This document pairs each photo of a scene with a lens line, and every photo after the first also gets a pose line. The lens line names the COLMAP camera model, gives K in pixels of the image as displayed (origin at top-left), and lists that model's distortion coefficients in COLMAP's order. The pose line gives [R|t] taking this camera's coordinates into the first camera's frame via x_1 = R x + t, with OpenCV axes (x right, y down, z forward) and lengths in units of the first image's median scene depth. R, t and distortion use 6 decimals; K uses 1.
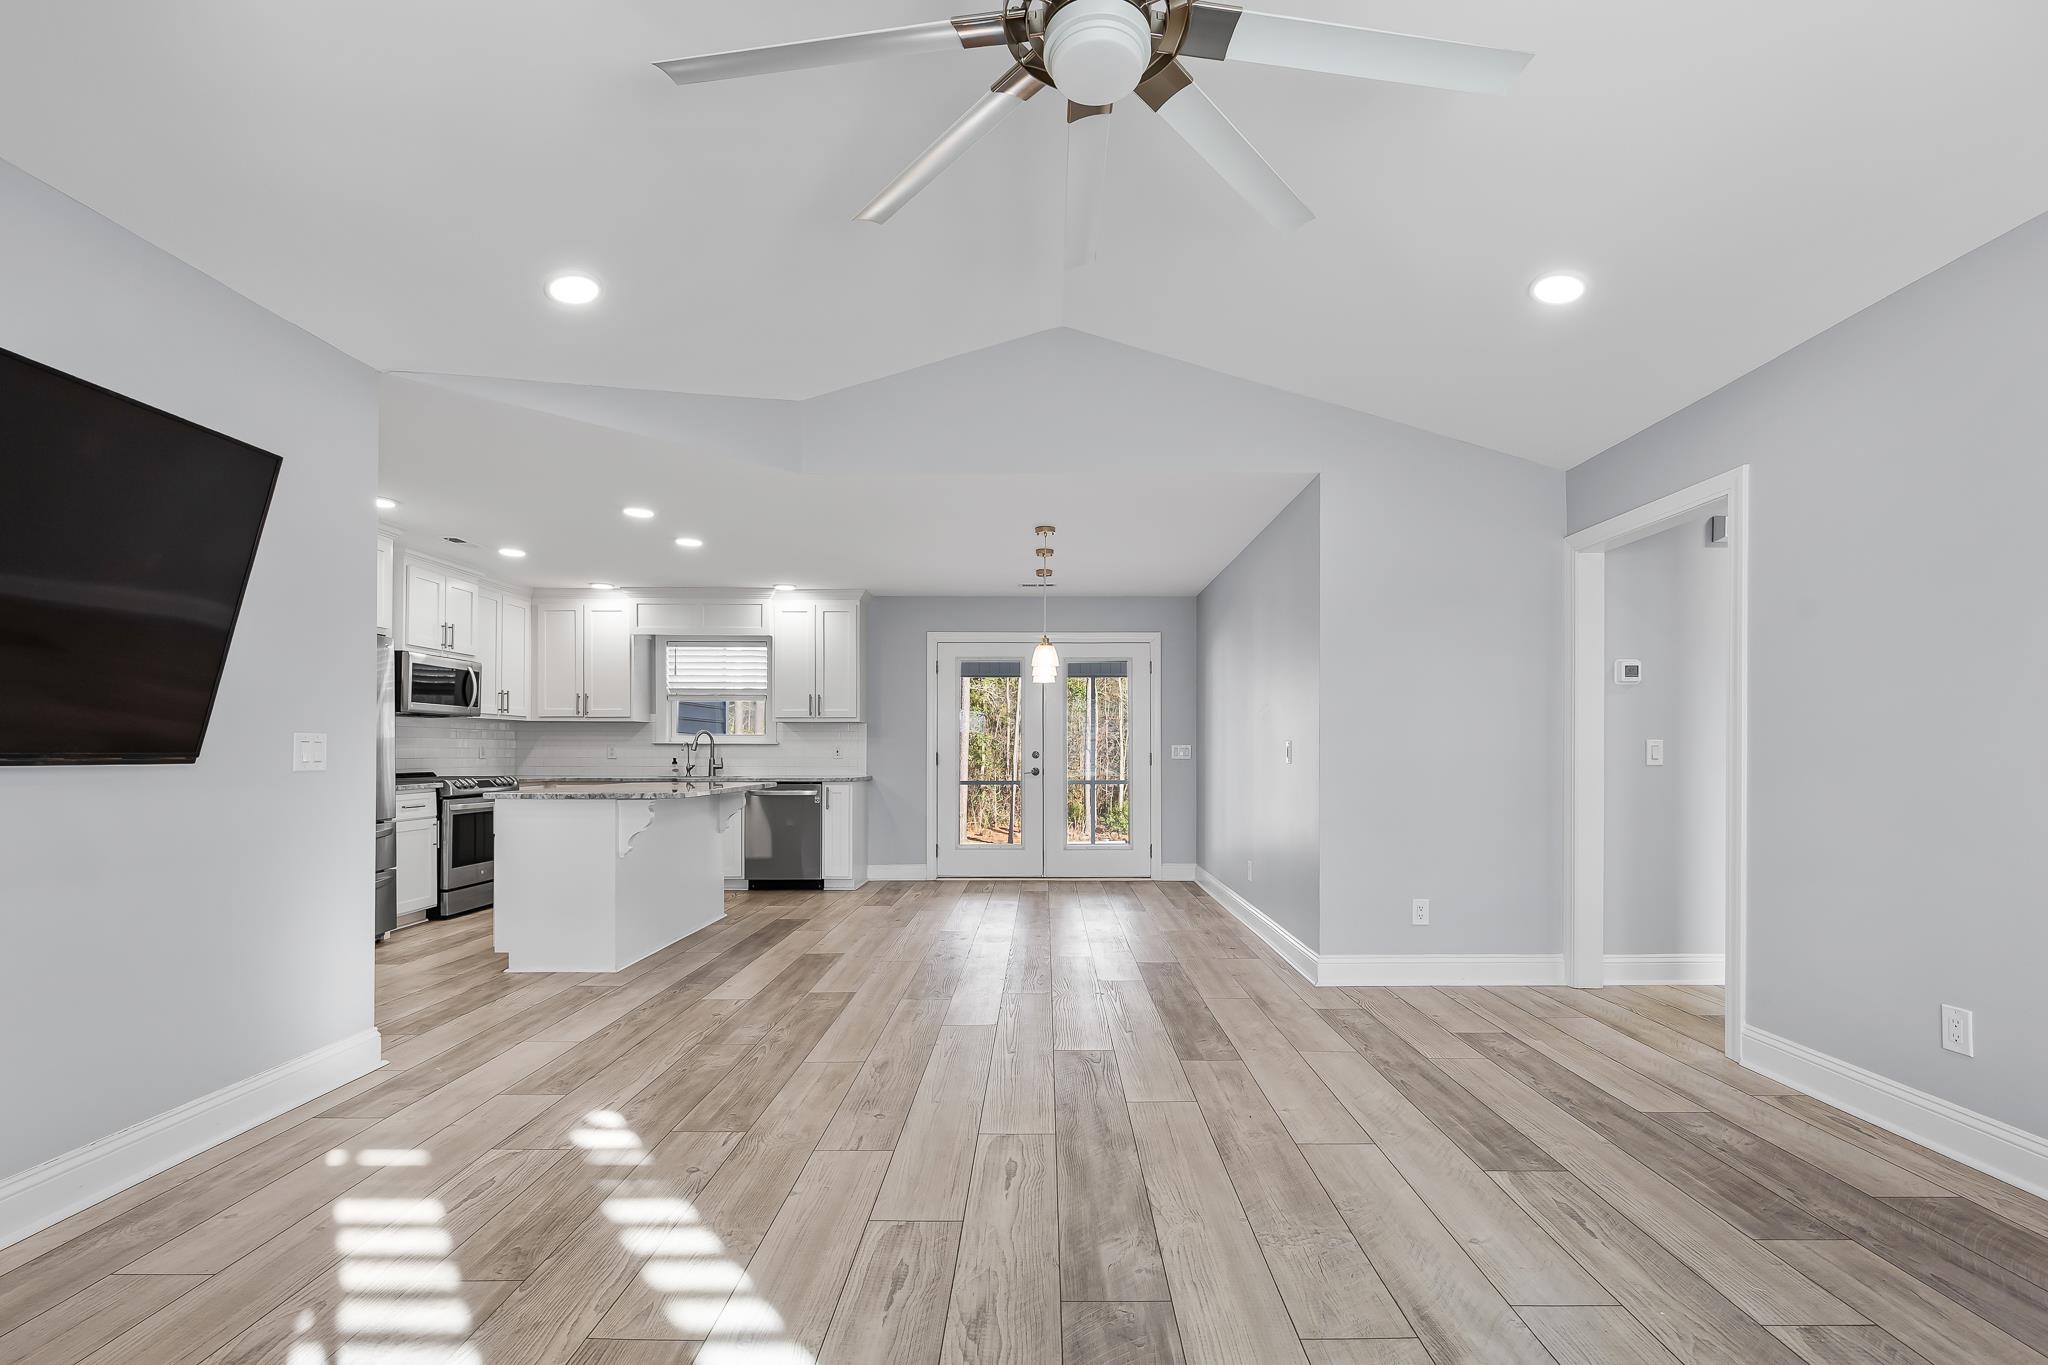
lens RADIAL K [[886.1, 0, 1028.9], [0, 886.1, 751.5], [0, 0, 1]] dist [-0.000365, 0.000347]
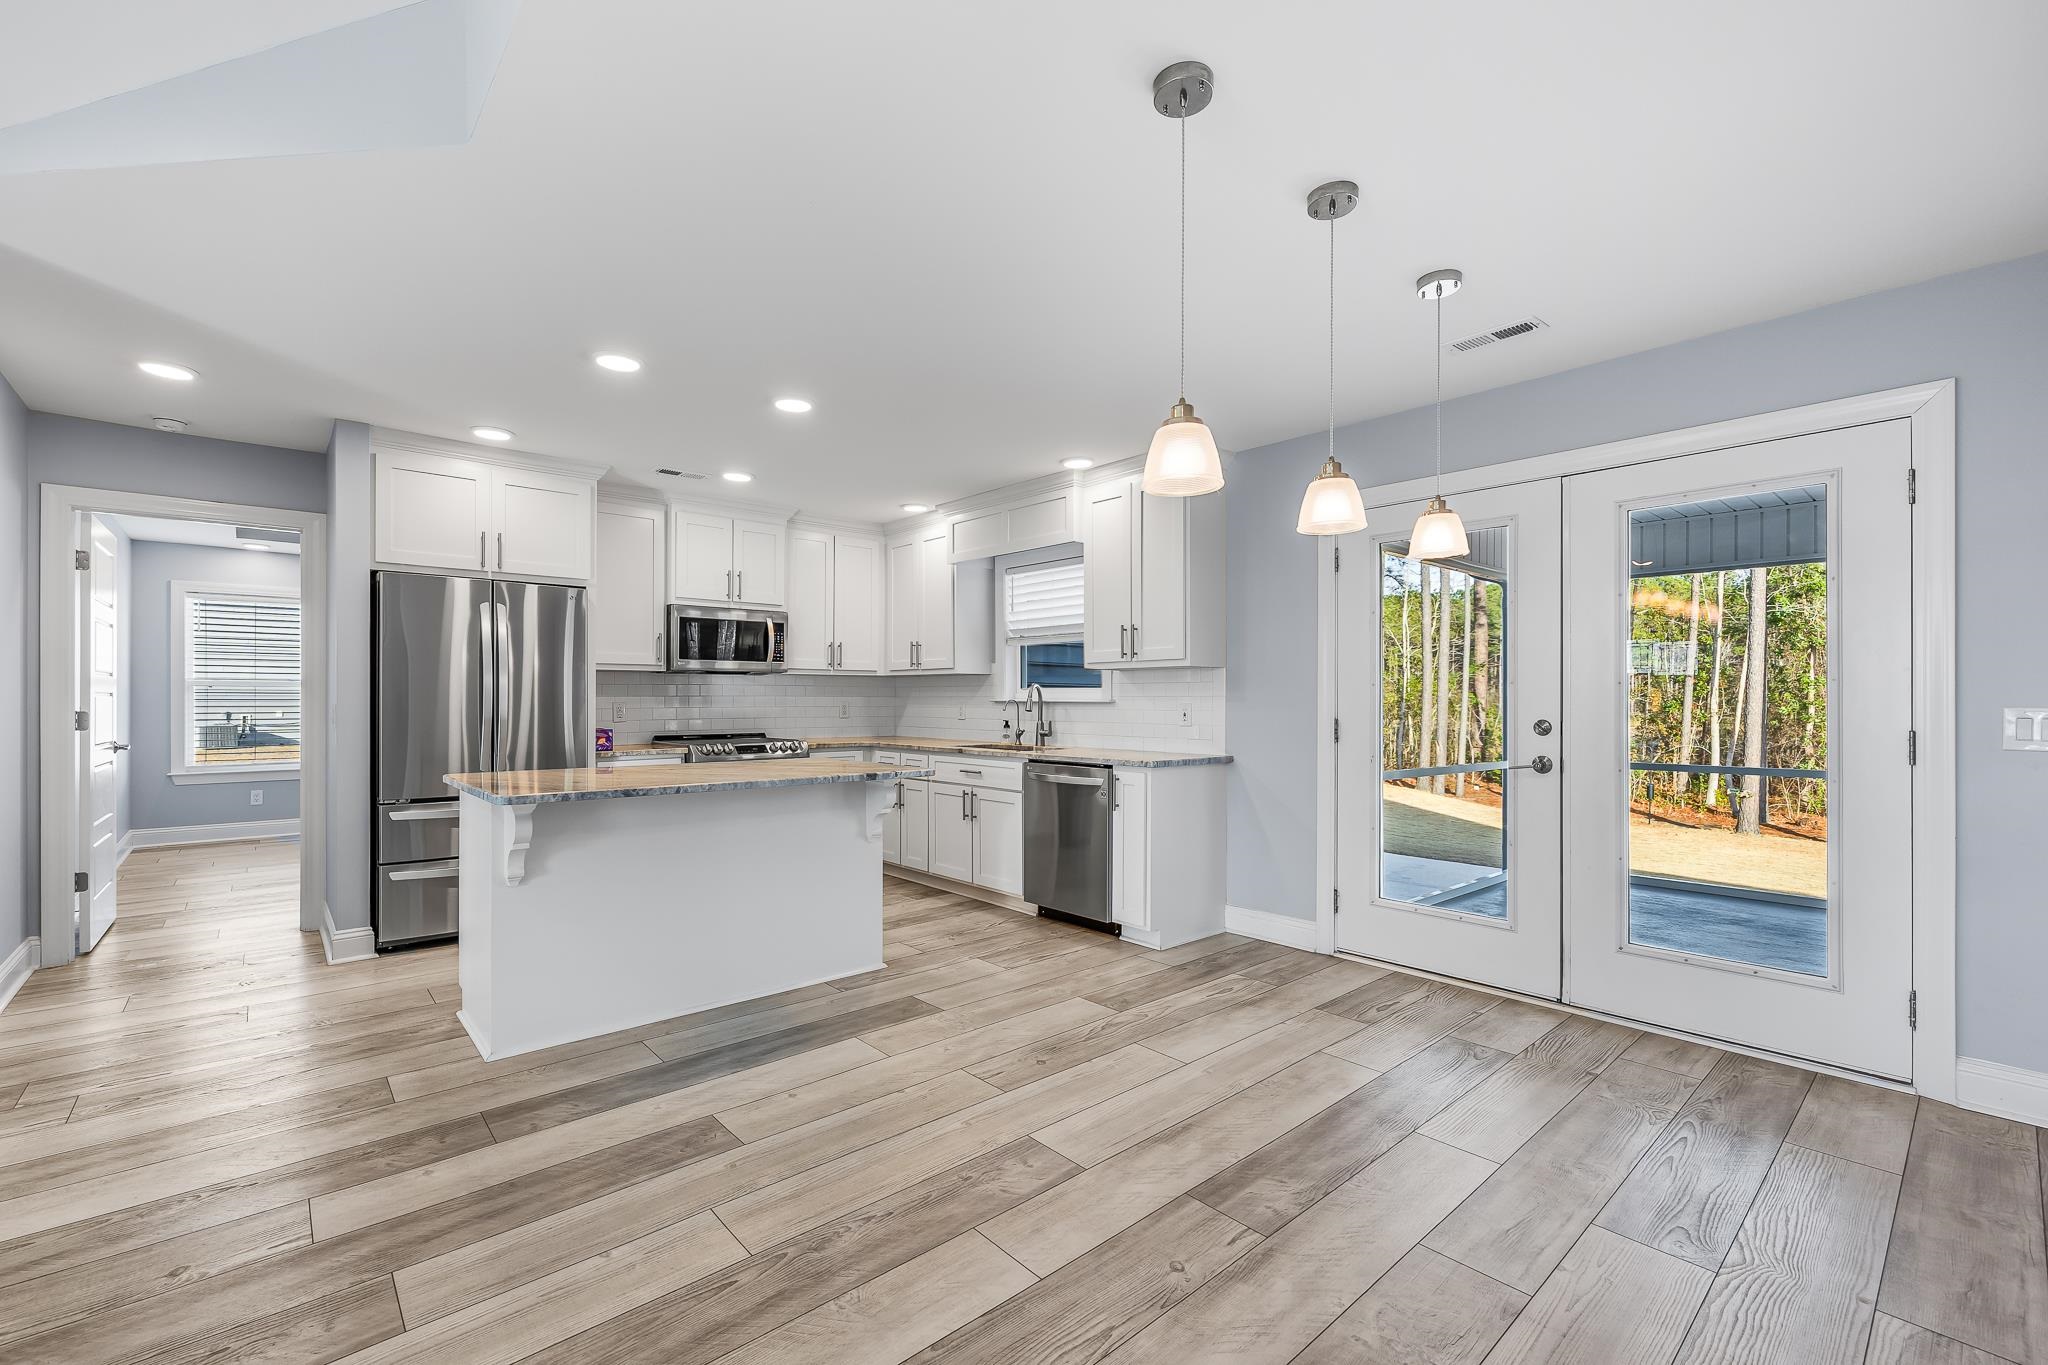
lens RADIAL K [[860.8, 0, 1008.4], [0, 860.8, 696.2], [0, 0, 1]] dist [-0.002444, 0.000067]
pose [[0.670834, -0.001887, -0.741605, 0.162497], [-0.000996, 0.999994, -0.003446, -0.011386], [0.741607, 0.003050, 0.670827, 0.537203]]
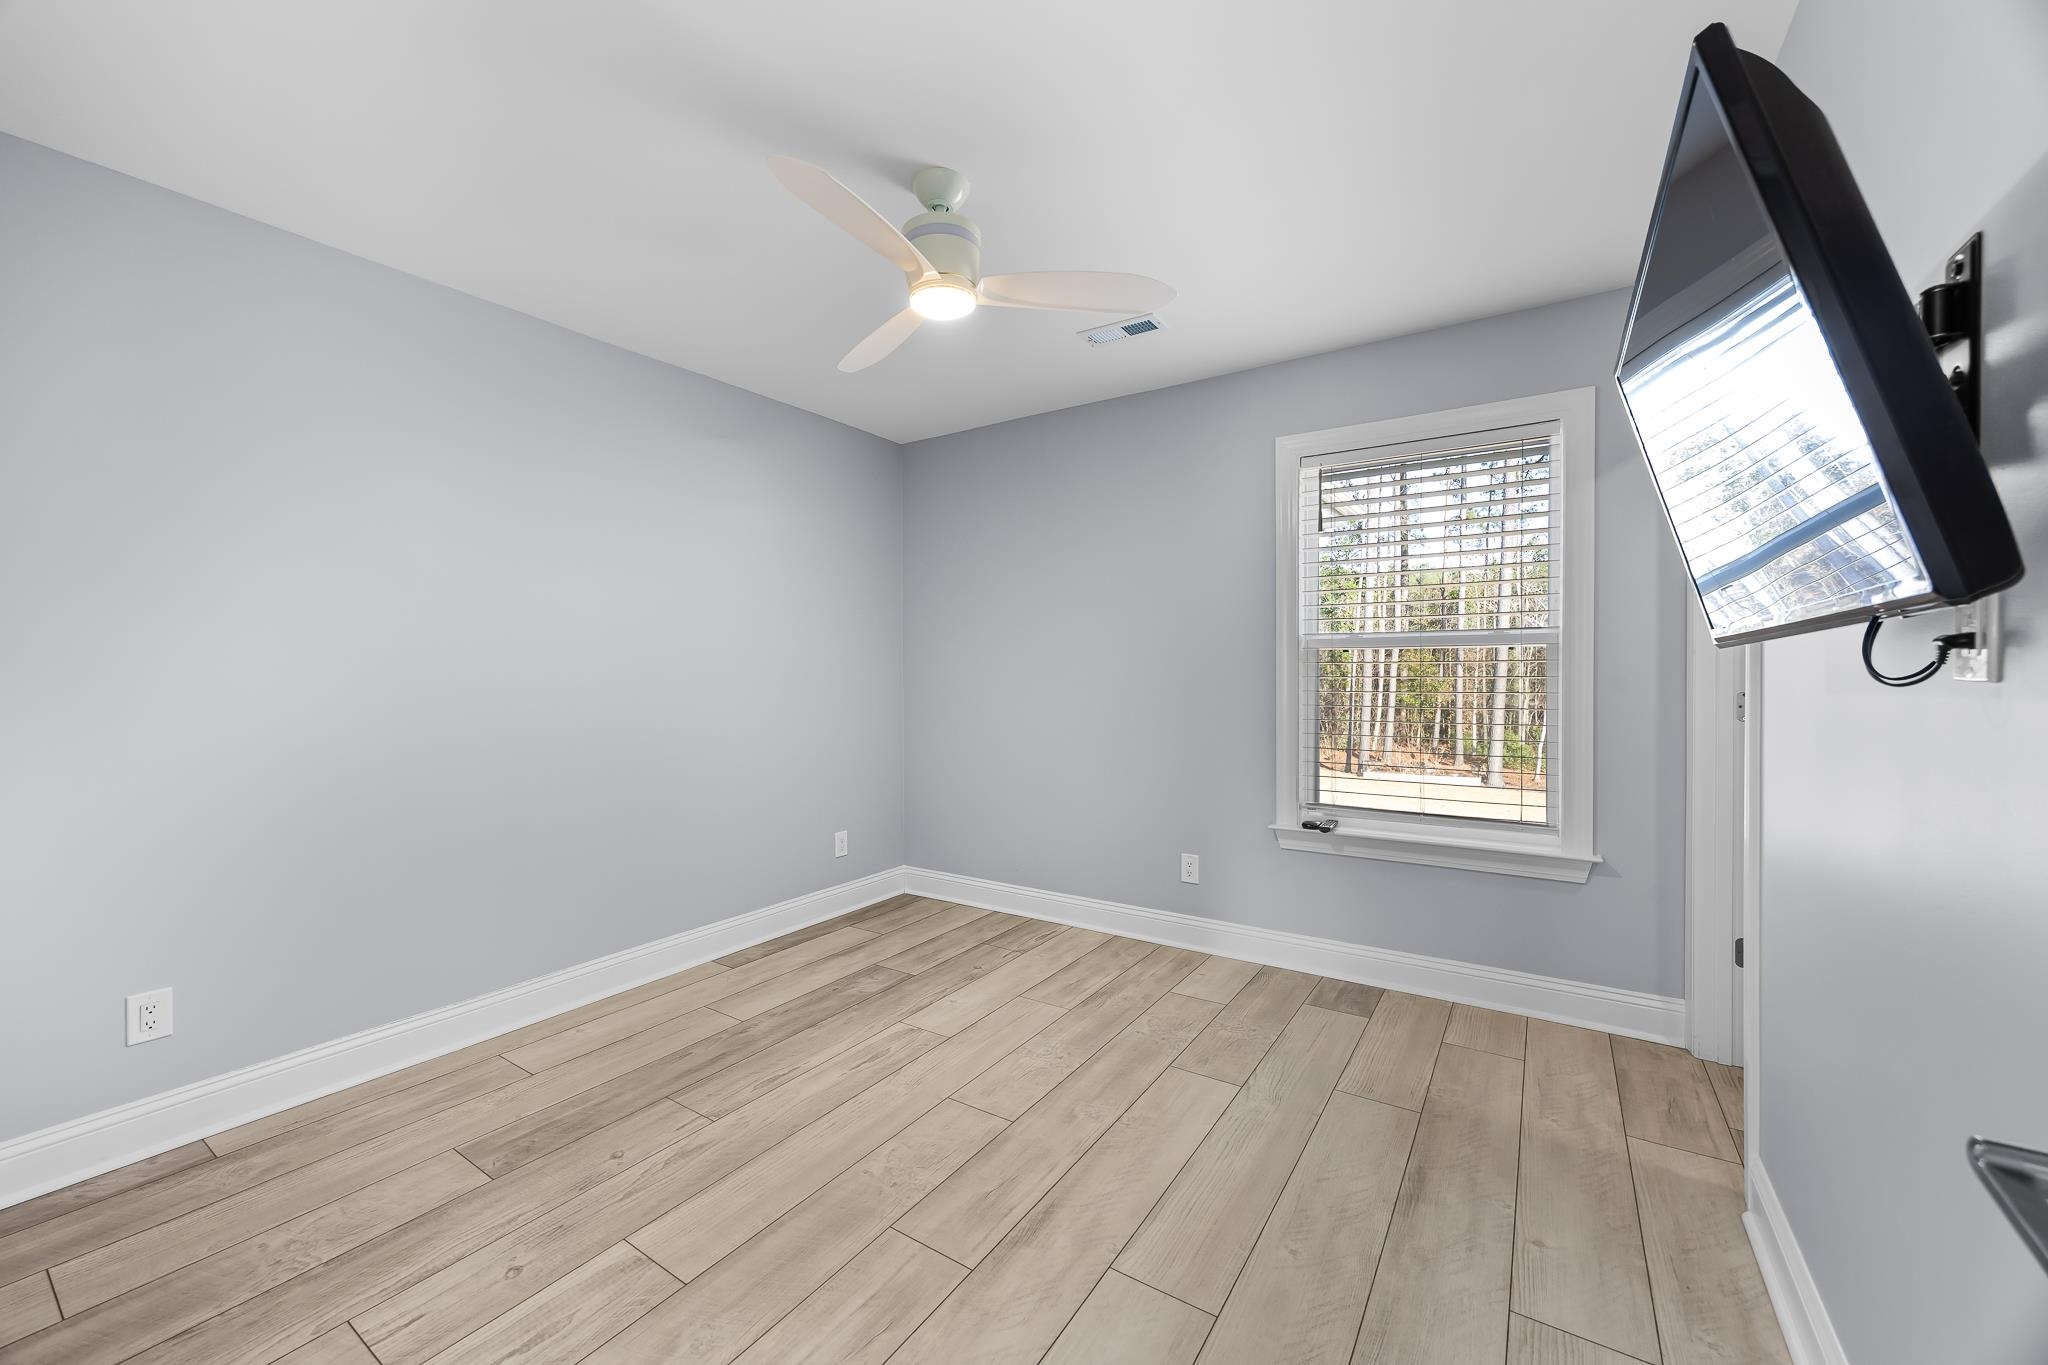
lens RADIAL K [[784.0, 0, 1017.9], [0, 784.0, 680.3], [0, 0, 1]] dist [-0.003362, 0.000490]
pose [[0.845167, 0.003749, -0.534488, 0.239713], [-0.000784, 0.999983, 0.005775, -0.013800], [0.534501, -0.004462, 0.845156, 0.423112]]
